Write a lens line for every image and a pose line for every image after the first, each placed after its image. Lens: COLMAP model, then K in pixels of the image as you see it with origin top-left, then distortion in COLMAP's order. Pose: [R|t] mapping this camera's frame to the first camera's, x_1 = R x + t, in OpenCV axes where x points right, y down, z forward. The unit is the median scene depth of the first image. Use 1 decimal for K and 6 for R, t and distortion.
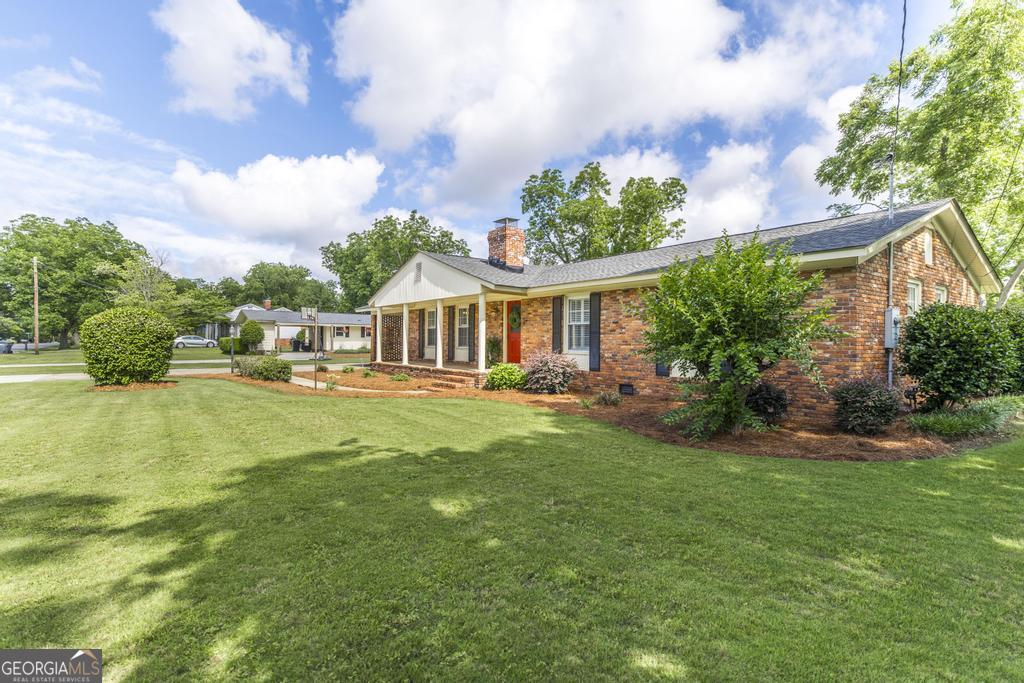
lens RADIAL K [[503.3, 0, 514.2], [0, 503.3, 341.1], [0, 0, 1]] dist [-0.000284, 0.000143]
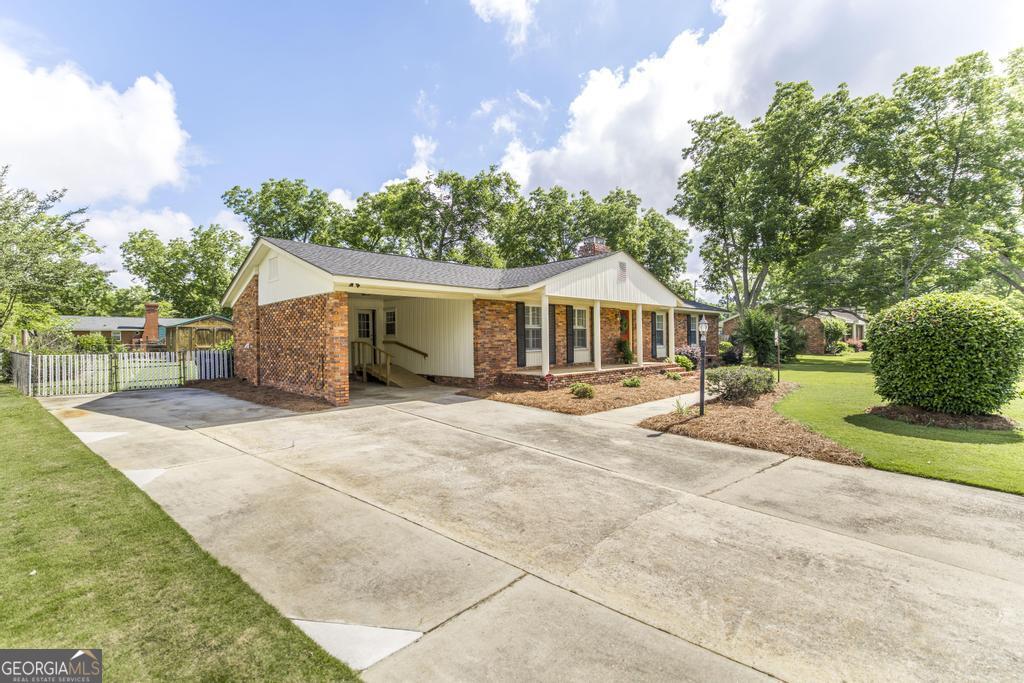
lens RADIAL K [[457.9, 0, 514.5], [0, 457.9, 343.2], [0, 0, 1]] dist [0.001546, 0.000076]
pose [[-0.140975, -0.013870, 0.989916, -1.018977], [0.012002, 0.999804, 0.015718, -0.014920], [-0.989940, 0.014096, -0.140781, 1.305678]]
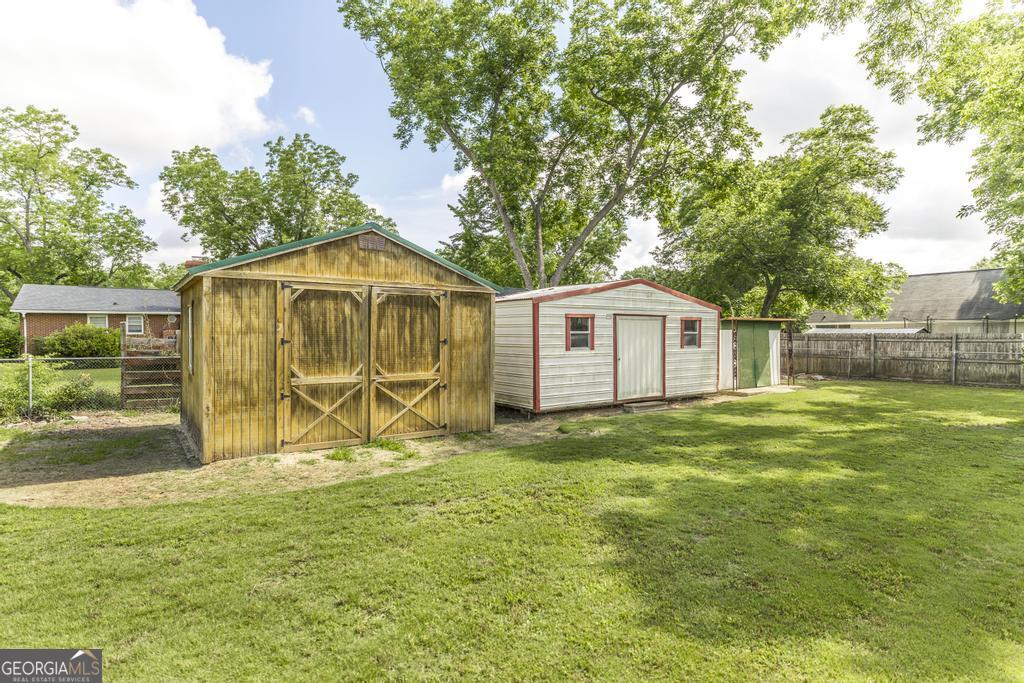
lens RADIAL K [[545.5, 0, 511.2], [0, 545.5, 342.2], [0, 0, 1]] dist [-0.001769, -0.000729]
pose [[0.048367, -0.028696, 0.998417, 0.466052], [0.007835, 0.999567, 0.028349, -0.028630], [-0.998799, 0.006451, 0.048571, 2.072173]]
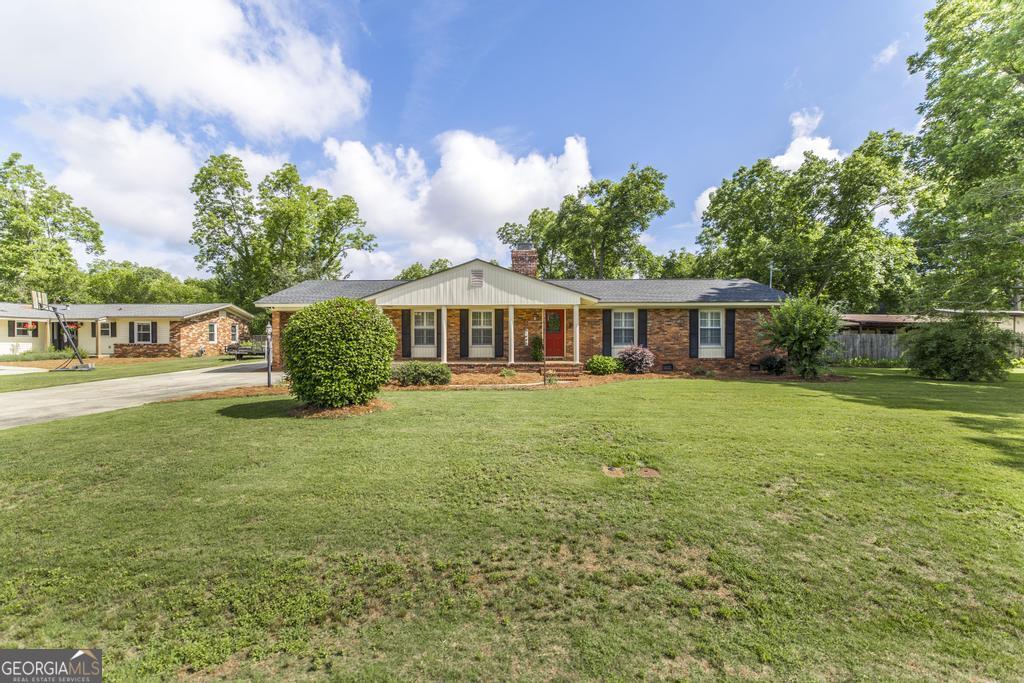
lens RADIAL K [[438.3, 0, 509.7], [0, 438.3, 340.4], [0, 0, 1]] dist [0.000006, -0.000086]
pose [[0.626836, -0.007866, 0.779112, -0.878534], [0.006597, 0.999967, 0.004787, -0.004364], [-0.779124, 0.002139, 0.626867, 0.332238]]
